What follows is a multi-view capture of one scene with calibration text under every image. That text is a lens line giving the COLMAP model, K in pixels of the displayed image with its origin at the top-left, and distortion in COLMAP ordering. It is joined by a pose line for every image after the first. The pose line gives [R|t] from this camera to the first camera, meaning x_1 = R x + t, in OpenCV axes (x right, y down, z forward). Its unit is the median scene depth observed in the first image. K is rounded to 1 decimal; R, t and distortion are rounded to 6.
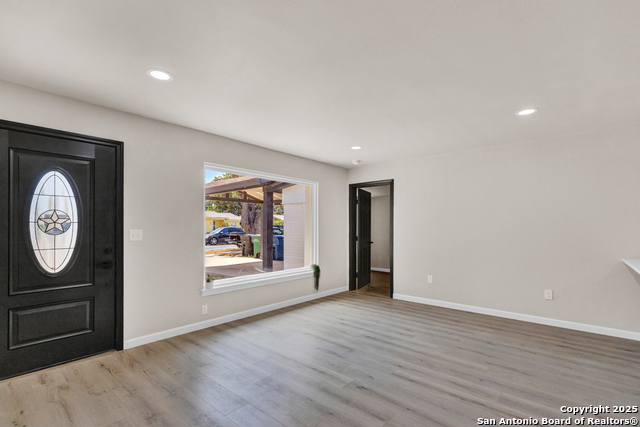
lens RADIAL K [[298.3, 0, 317.5], [0, 298.3, 227.4], [0, 0, 1]] dist [0.016619, 0.000223]
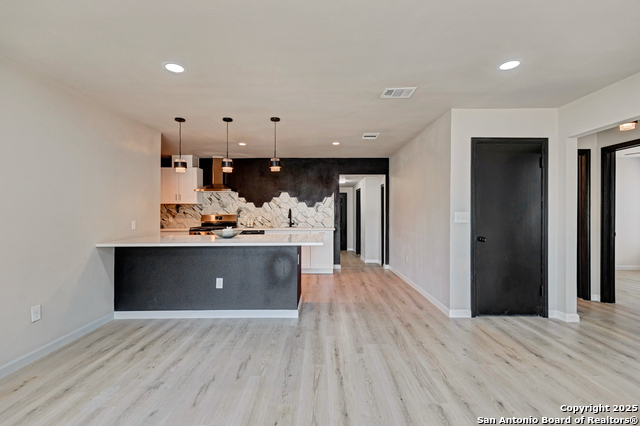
lens RADIAL K [[292.3, 0, 321.7], [0, 292.3, 216.5], [0, 0, 1]] dist [0.014571, 0.000199]
pose [[-0.659118, -0.012541, 0.751935, -0.156802], [0.000623, 0.999851, 0.017222, 0.003060], [-0.752039, 0.011820, -0.659012, 1.234067]]
